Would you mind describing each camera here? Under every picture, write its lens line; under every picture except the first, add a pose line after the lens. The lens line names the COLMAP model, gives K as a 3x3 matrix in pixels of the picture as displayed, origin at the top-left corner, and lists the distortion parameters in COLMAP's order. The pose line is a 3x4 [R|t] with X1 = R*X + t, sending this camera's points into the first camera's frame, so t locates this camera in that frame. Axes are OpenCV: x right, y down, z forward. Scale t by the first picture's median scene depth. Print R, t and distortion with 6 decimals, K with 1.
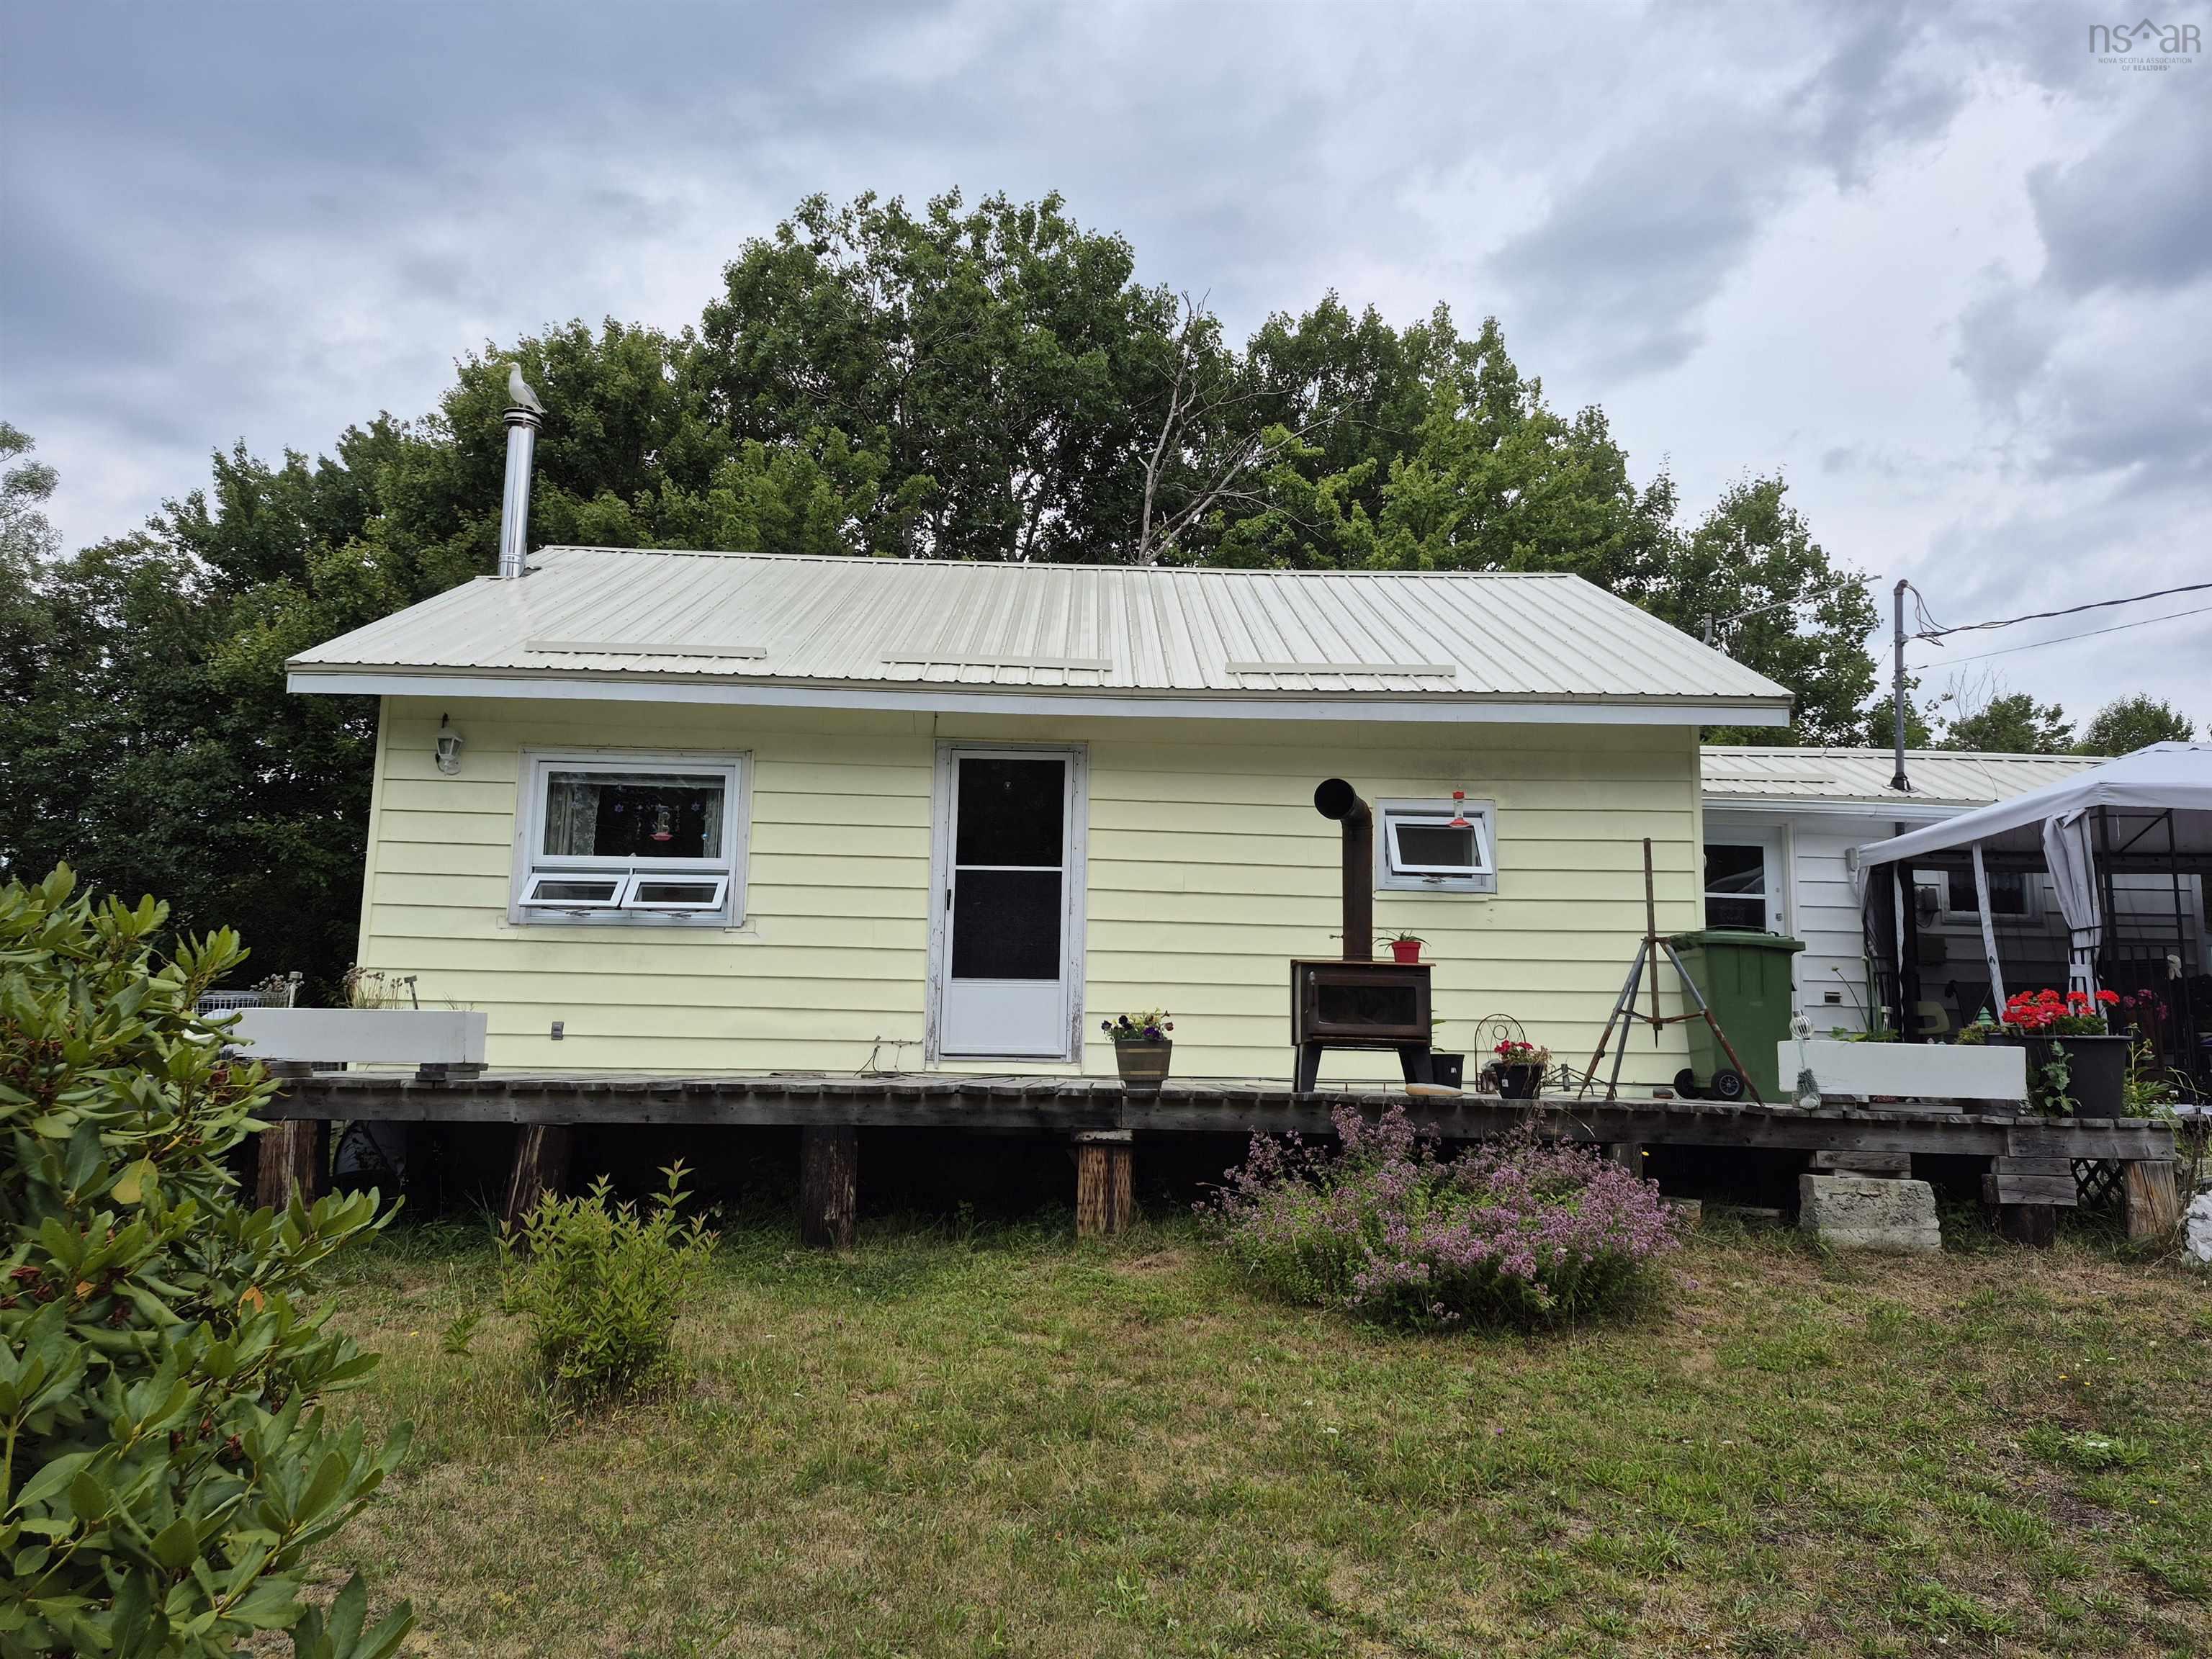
lens RADIAL K [[1485.5, 0, 1063.8], [0, 1485.5, 836.5], [0, 0, 1]] dist [0.031797, -0.001366]
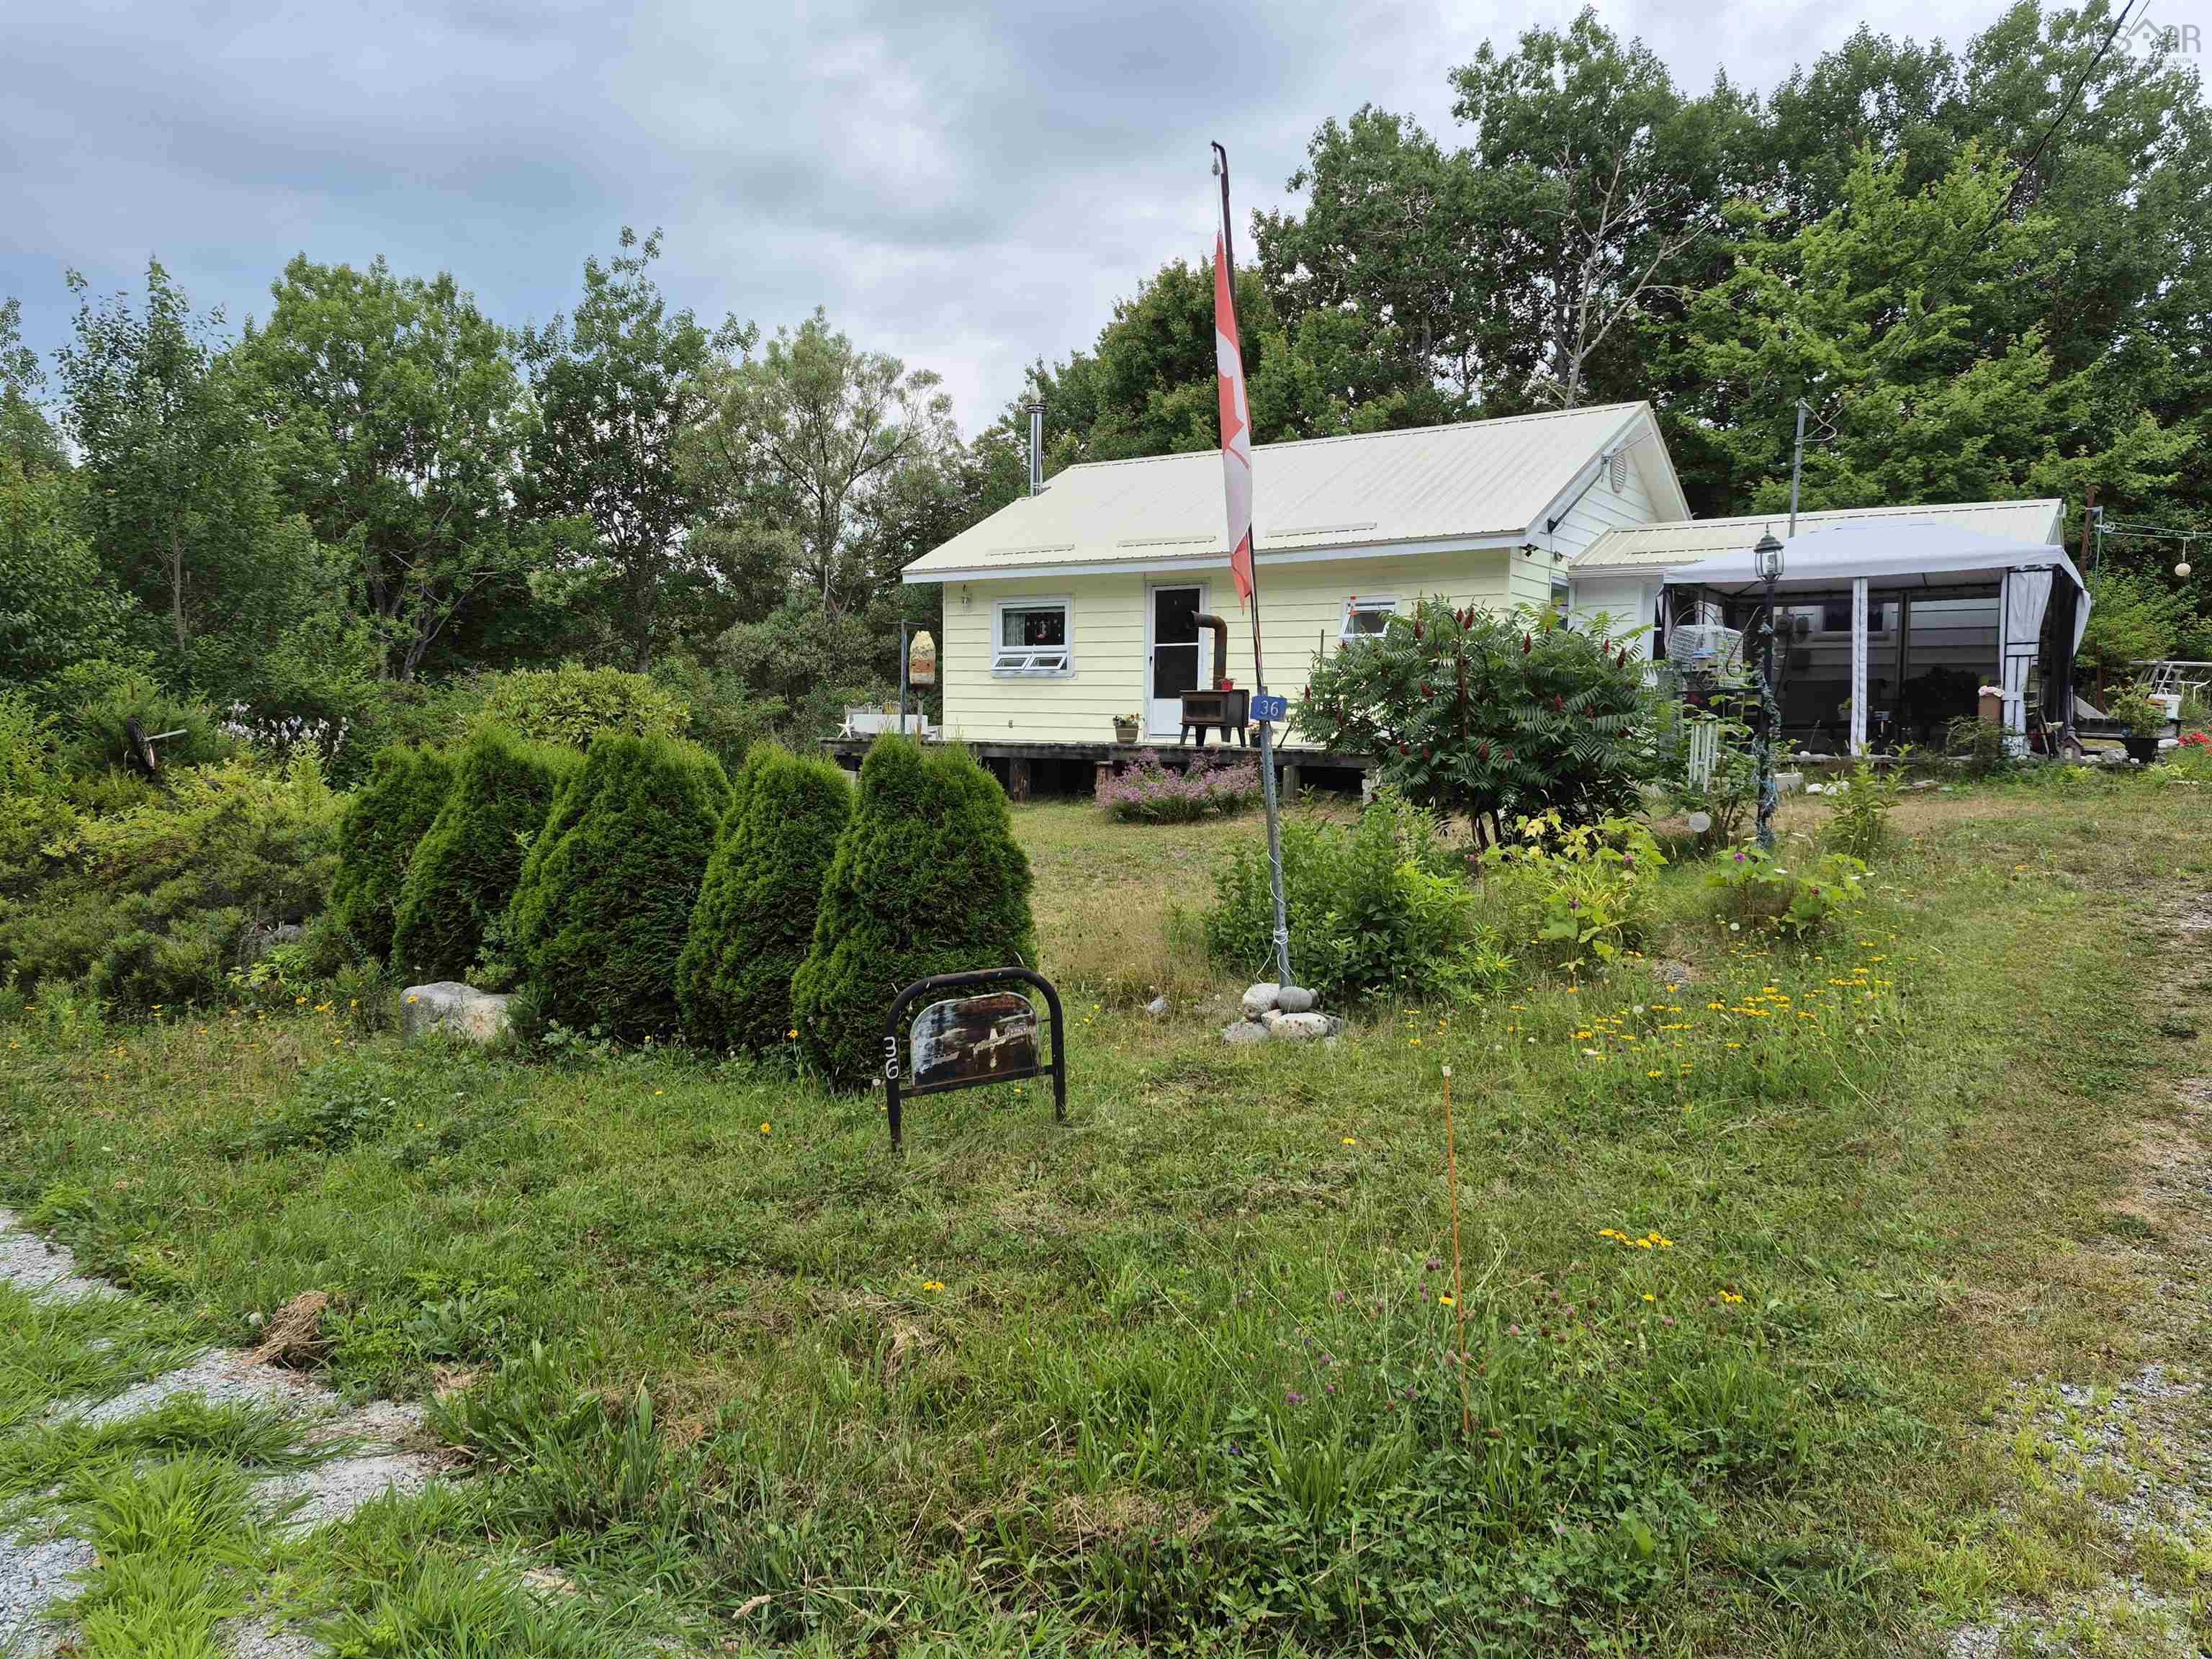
lens RADIAL K [[1481.4, 0, 1106.0], [0, 1481.4, 829.5], [0, 0, 1]] dist [0.119093, -0.161633]
pose [[0.811620, 0.030562, -0.583386, 1.087202], [0.081479, 0.982947, 0.164851, -0.072555], [0.578476, -0.181330, 0.795290, -0.734364]]
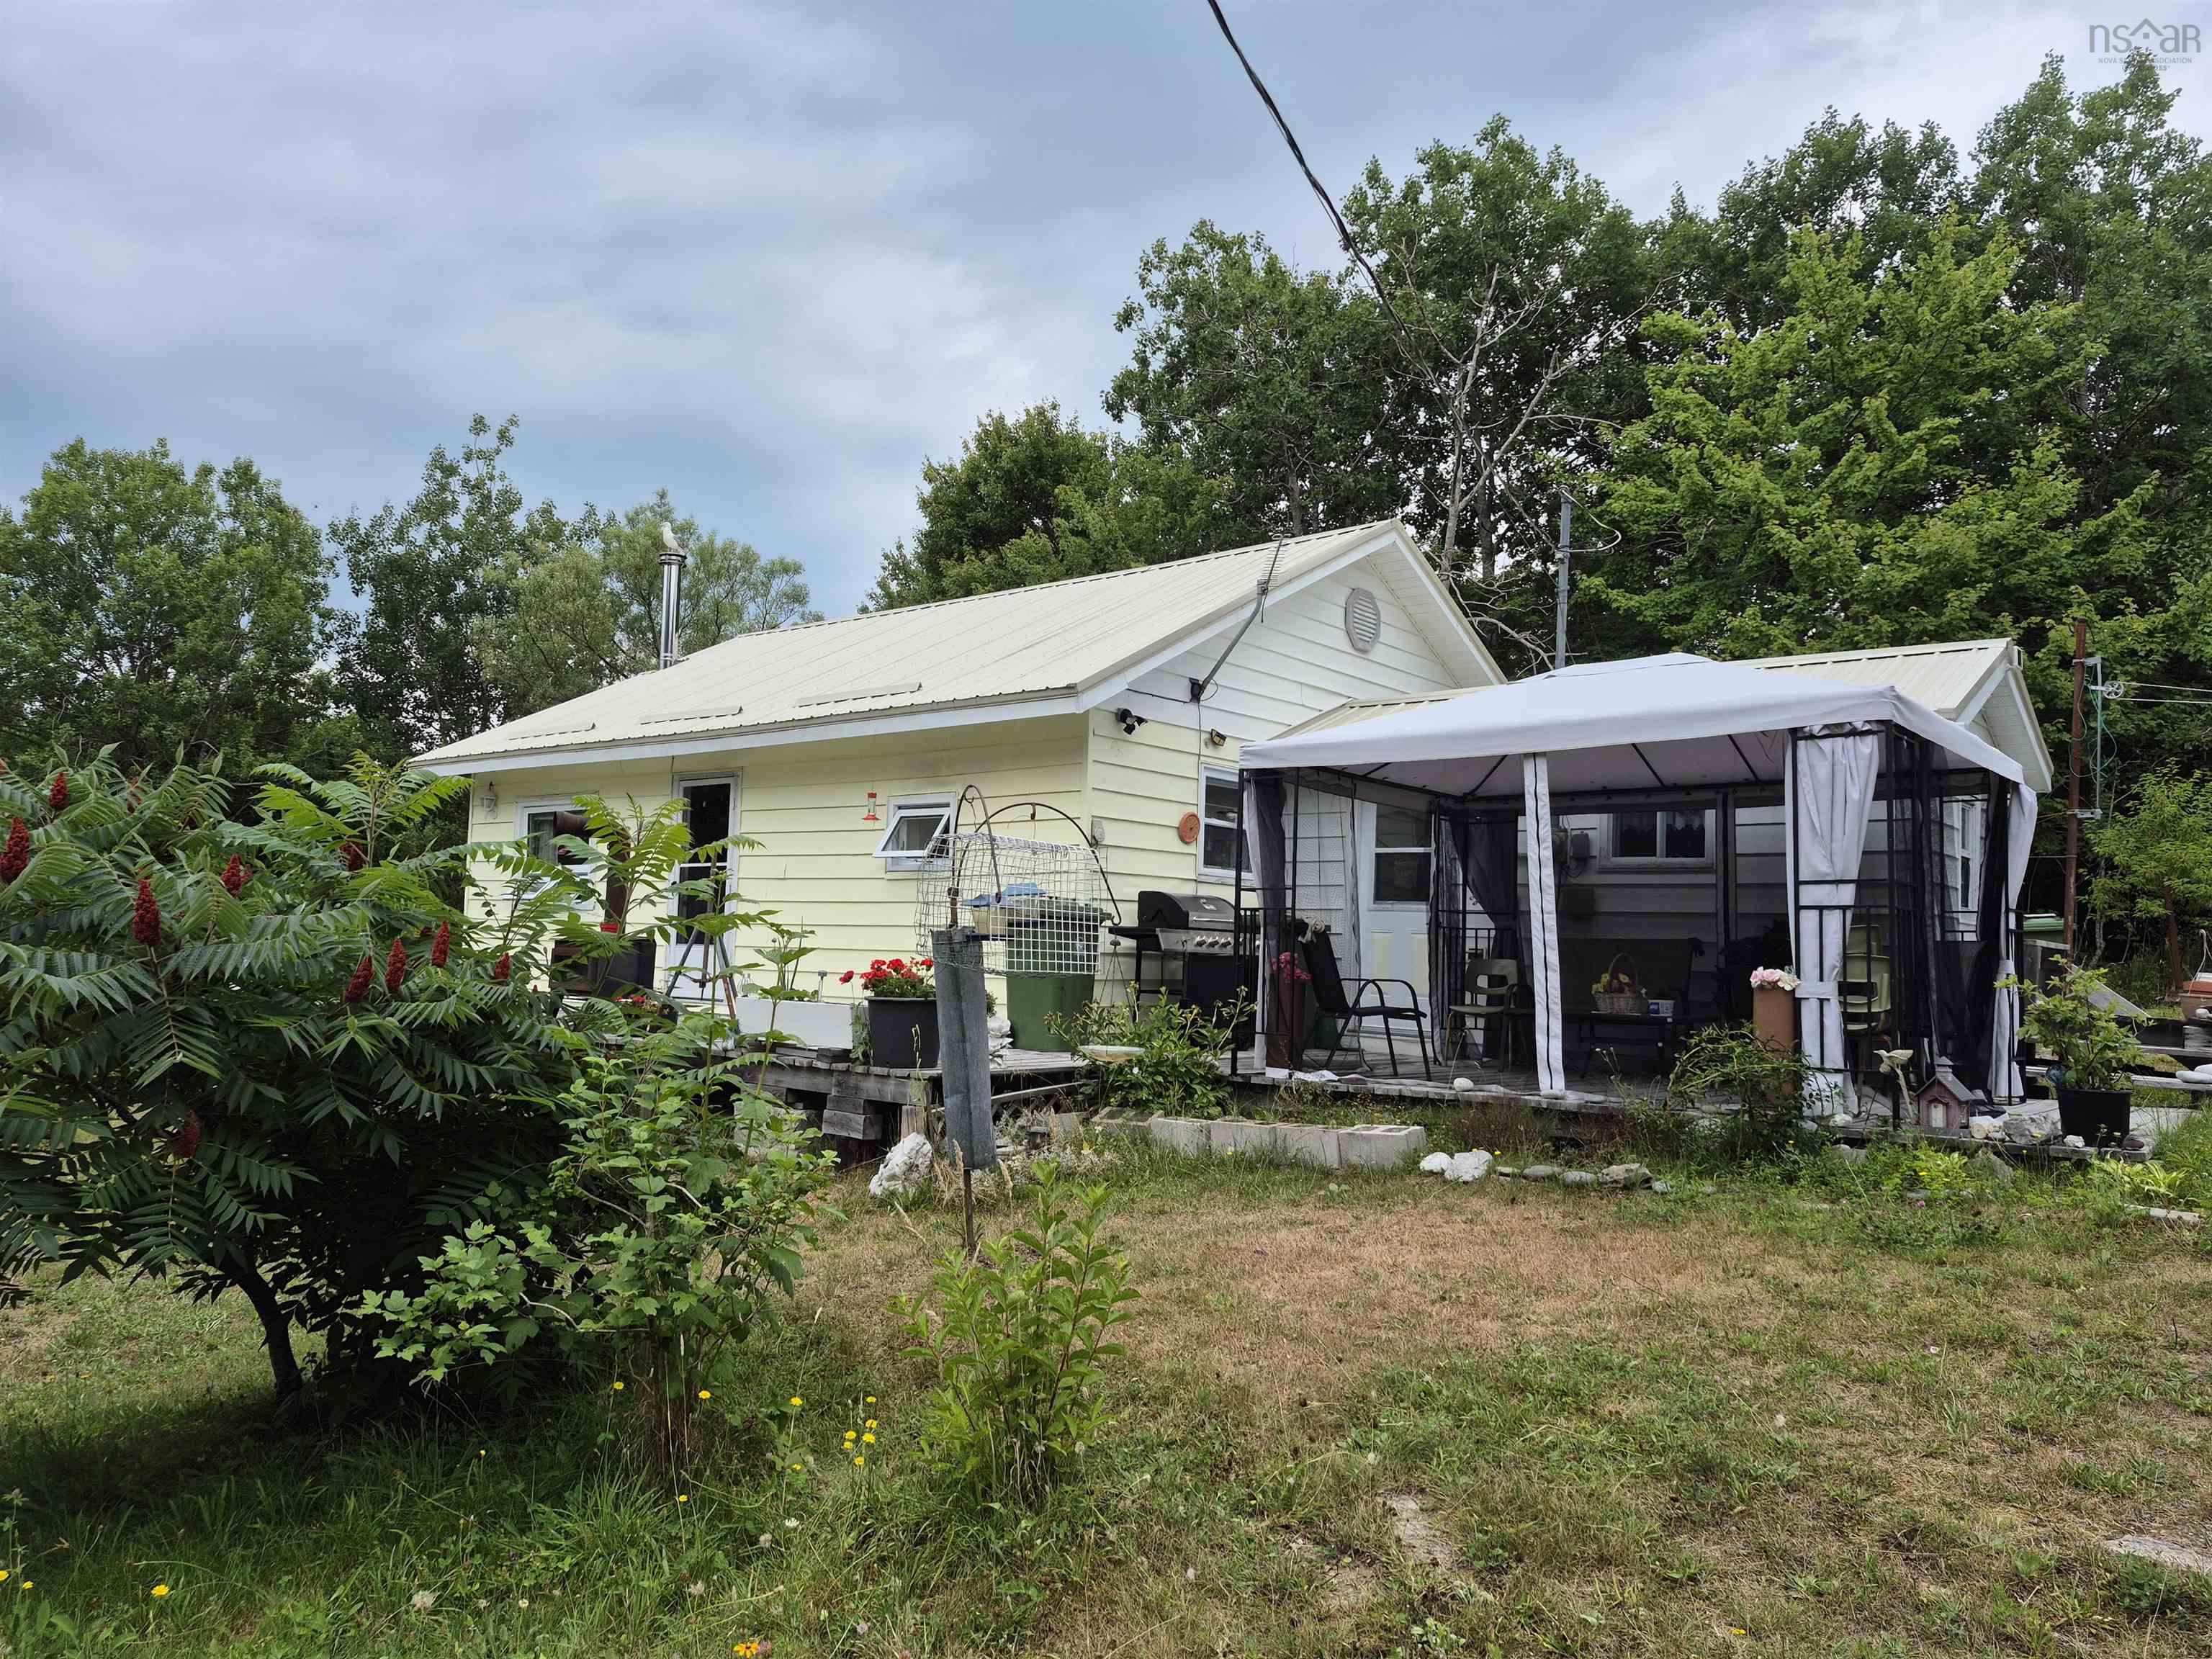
lens RADIAL K [[1490.6, 0, 1085.2], [0, 1490.6, 830.2], [0, 0, 1]] dist [0.098342, -0.163887]
pose [[0.745611, -0.051631, -0.664378, 1.158154], [0.075649, 0.997107, 0.007410, 0.005663], [0.662073, -0.055784, 0.747360, 0.185524]]
